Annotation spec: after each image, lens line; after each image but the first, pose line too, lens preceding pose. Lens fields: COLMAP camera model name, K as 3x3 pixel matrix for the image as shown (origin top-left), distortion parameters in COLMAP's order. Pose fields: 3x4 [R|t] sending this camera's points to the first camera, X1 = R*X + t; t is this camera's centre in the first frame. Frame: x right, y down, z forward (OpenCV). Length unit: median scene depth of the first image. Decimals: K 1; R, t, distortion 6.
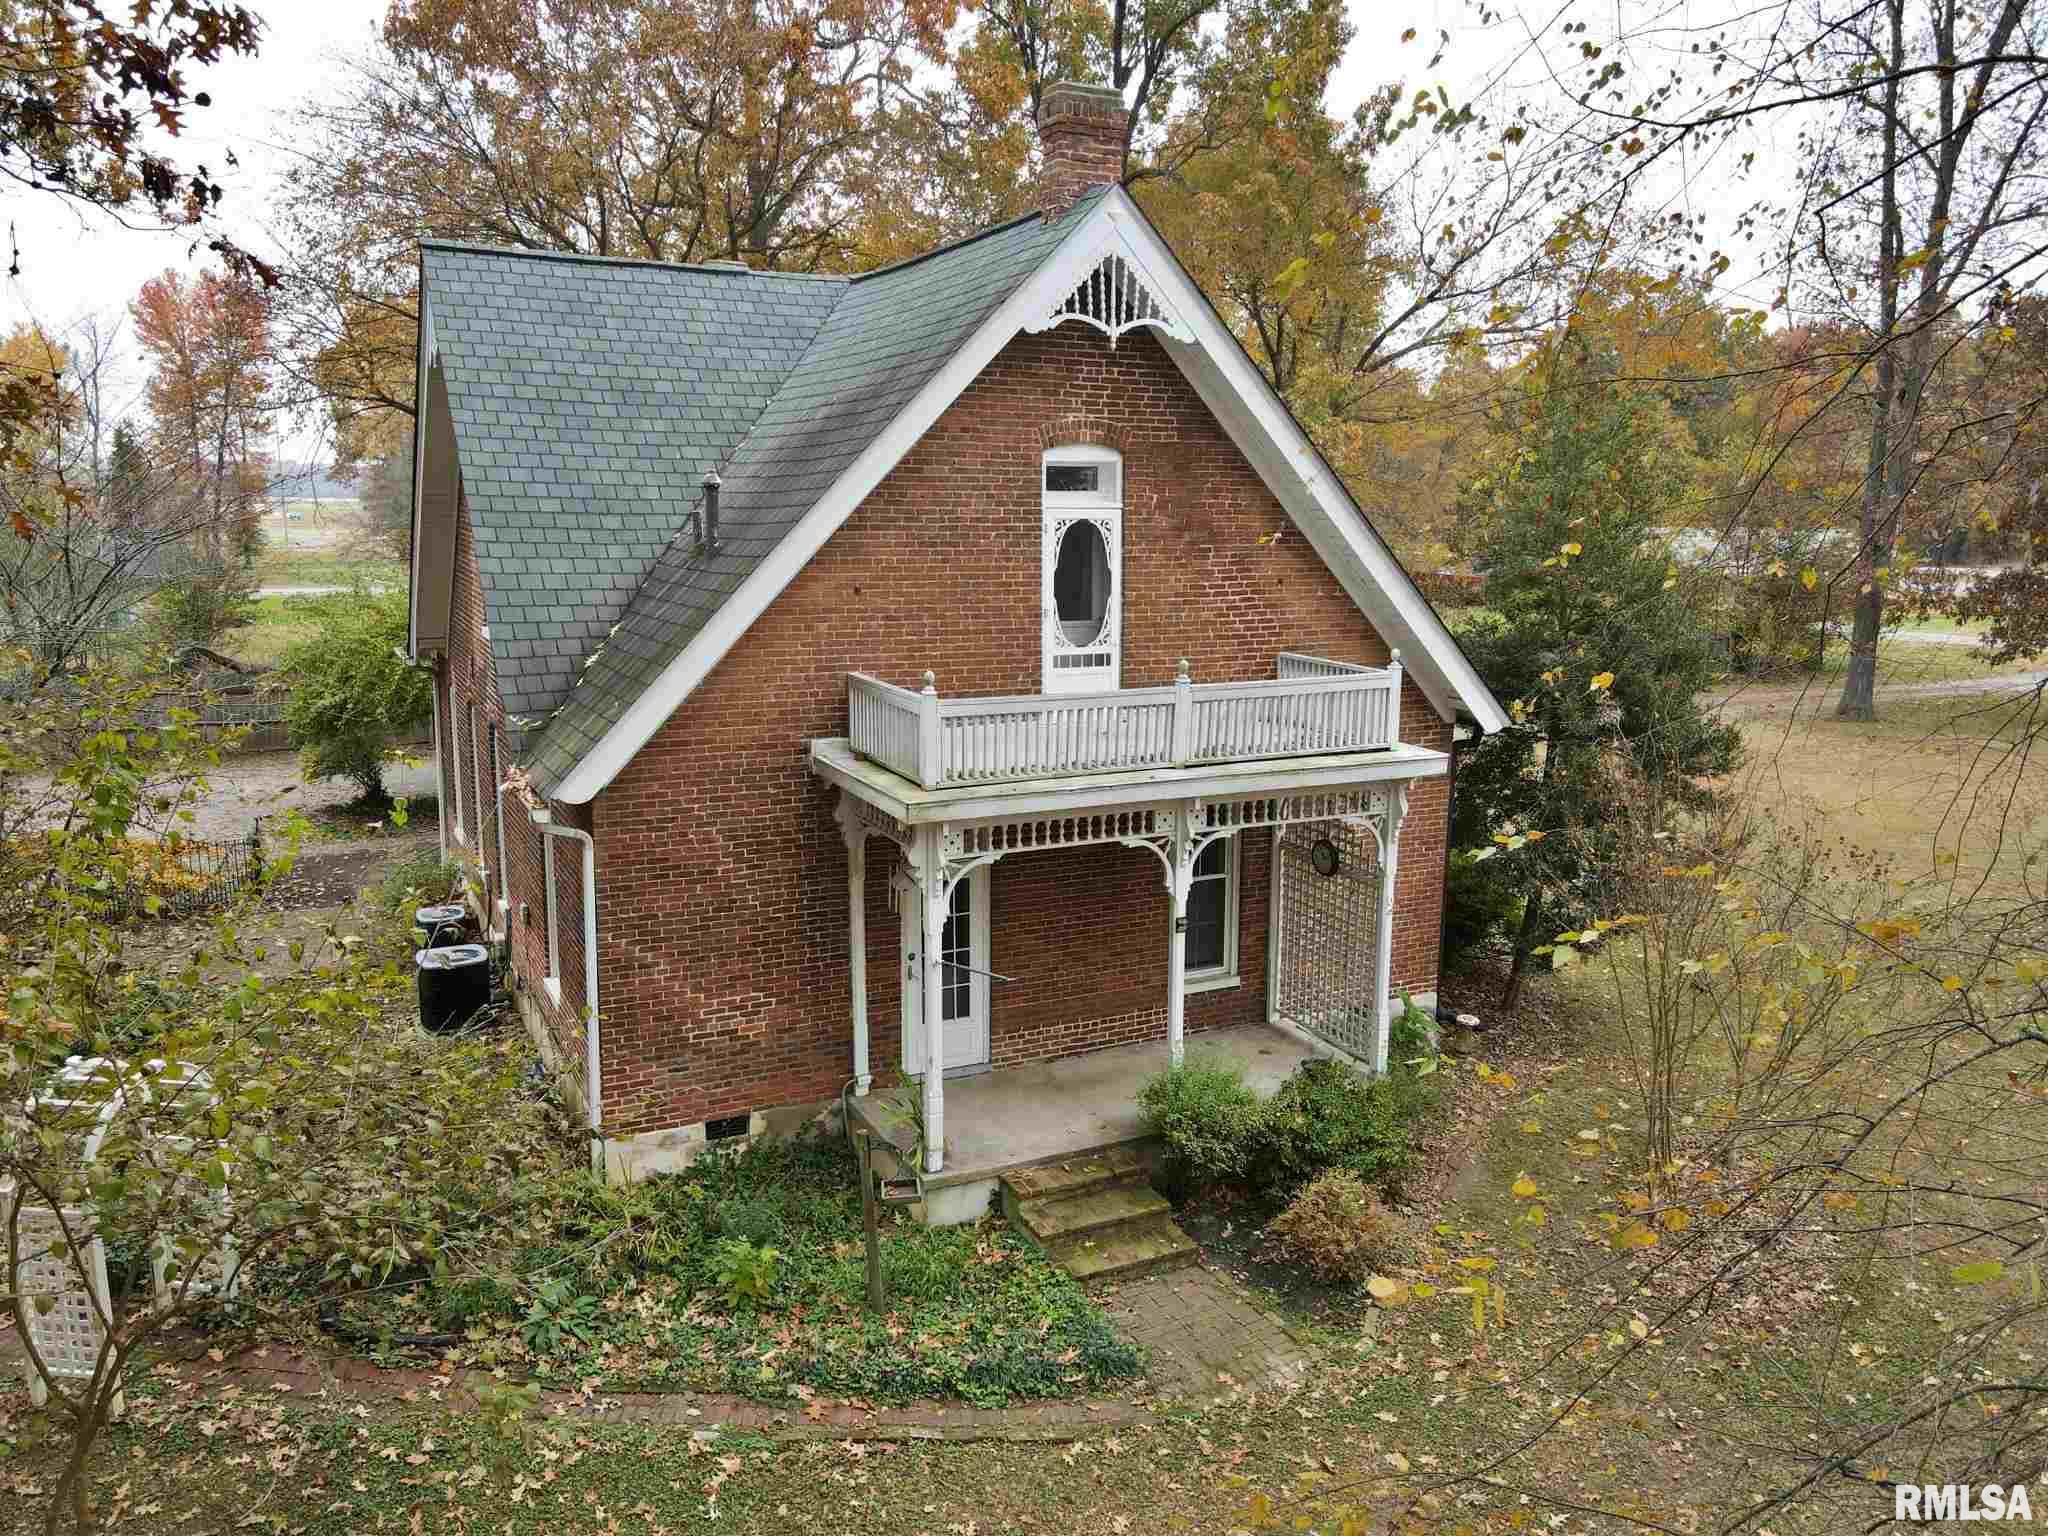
lens RADIAL K [[1514.4, 0, 1012.9], [0, 1514.4, 777.5], [0, 0, 1]] dist [0.003691, 0.018627]
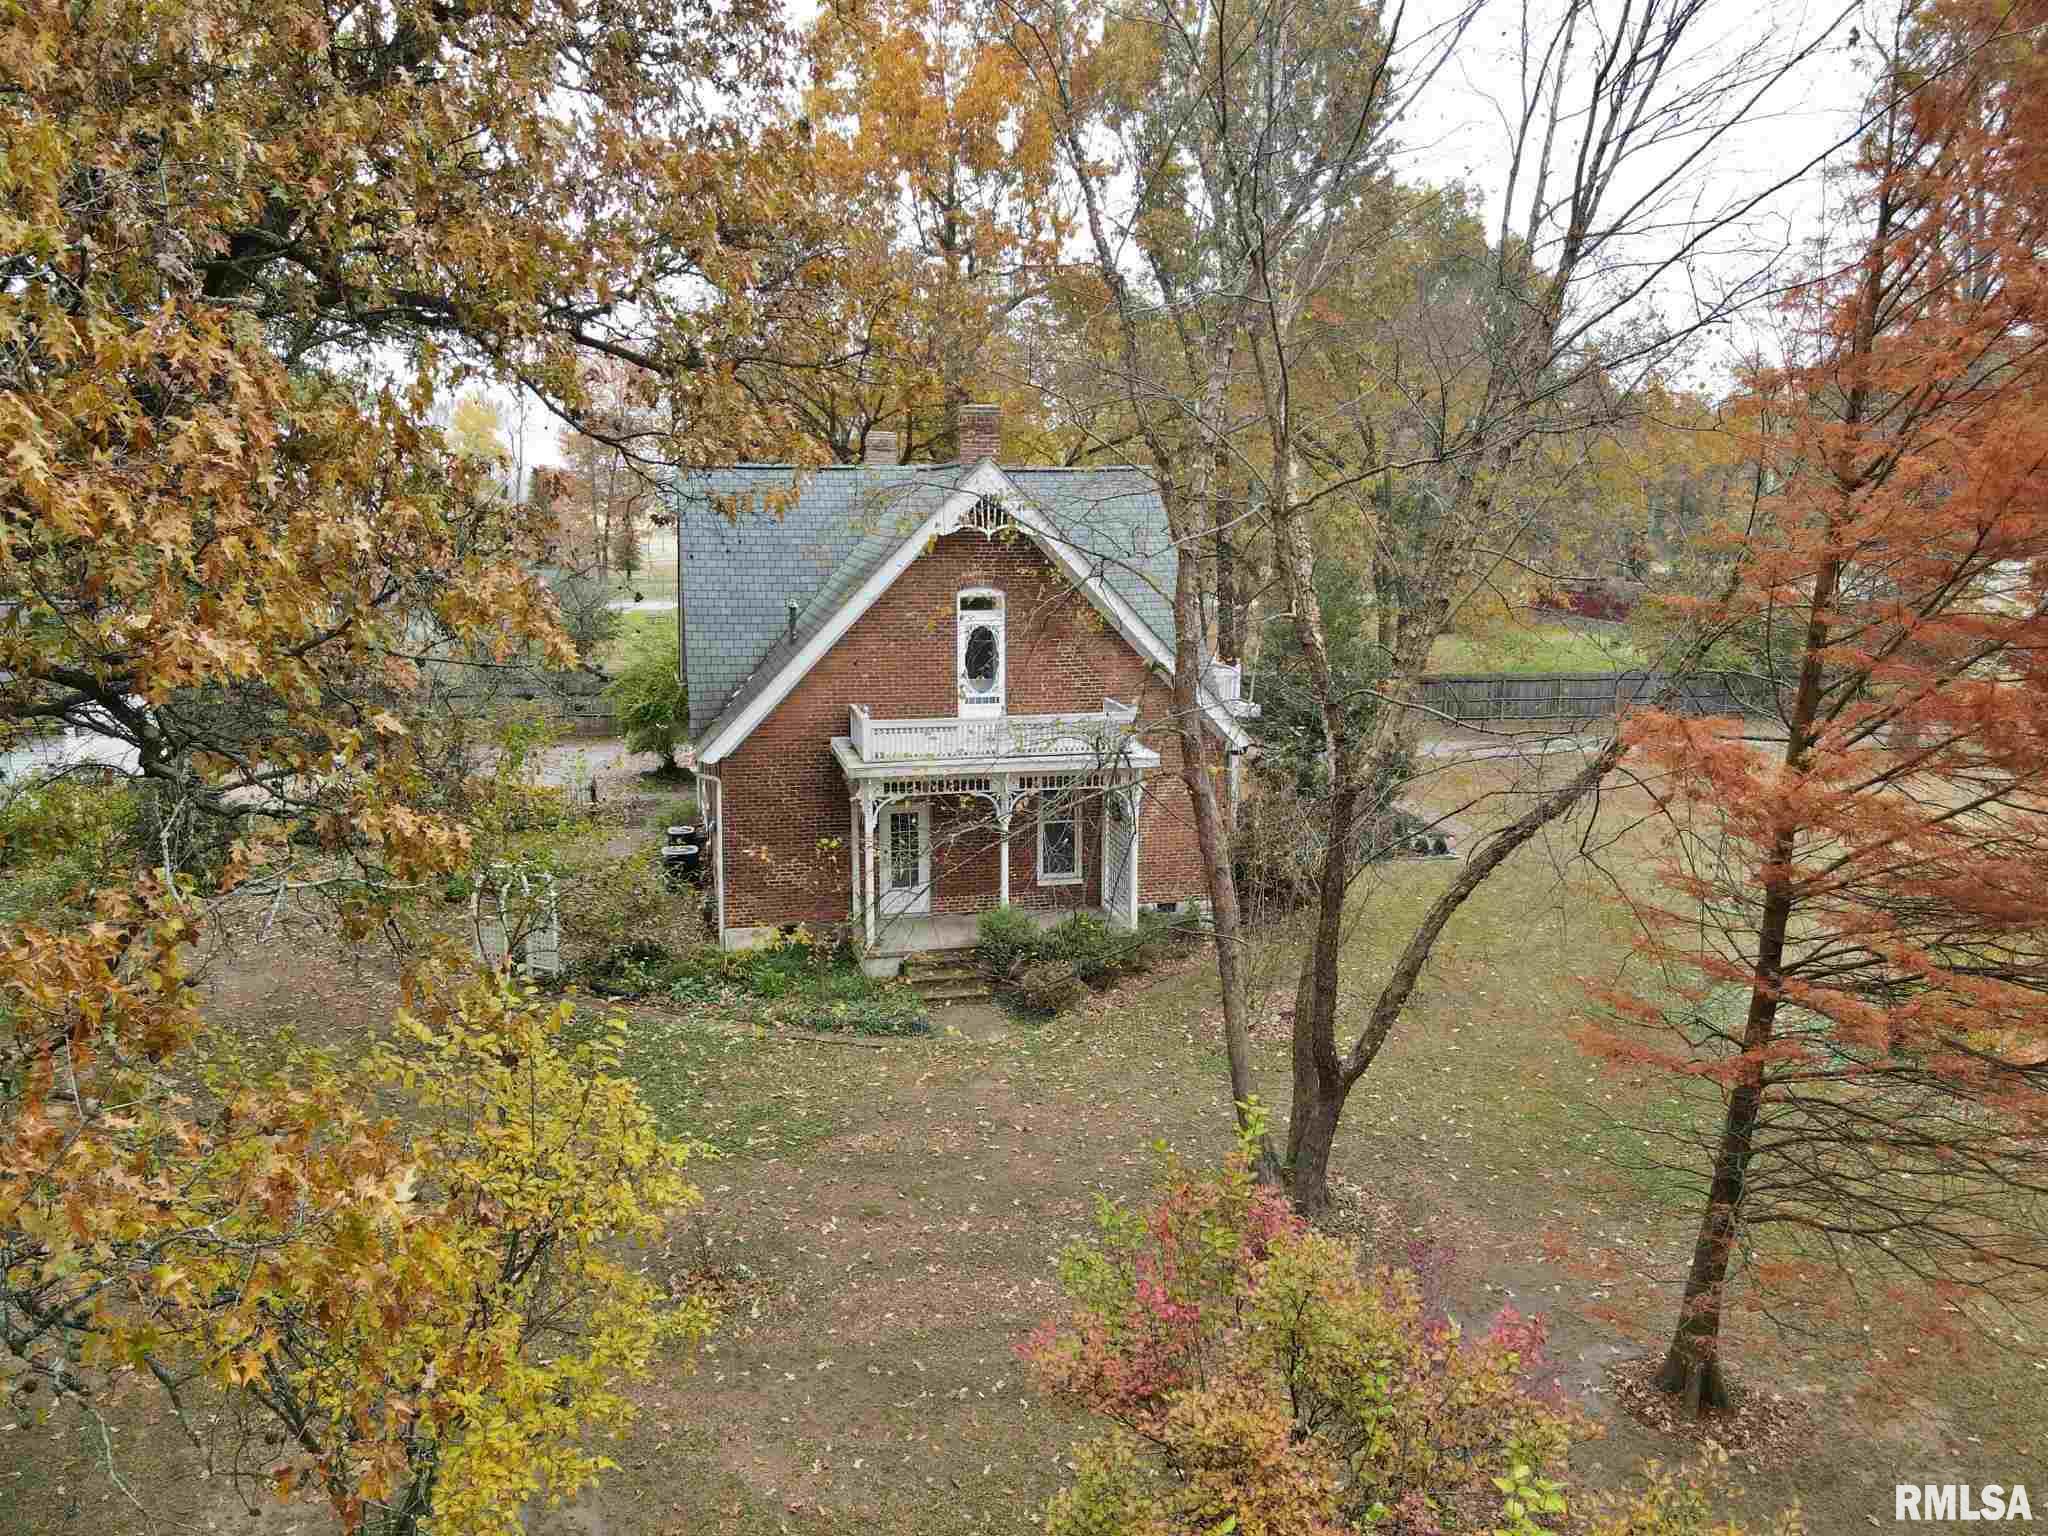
lens RADIAL K [[1514.4, 0, 1015.1], [0, 1514.4, 778.8], [0, 0, 1]] dist [0.003691, 0.018627]
pose [[0.975338, 0.038364, -0.217358, 0.520558], [-0.038681, 0.999248, 0.002798, 0.014278], [0.217302, 0.005679, 0.976088, -0.864524]]
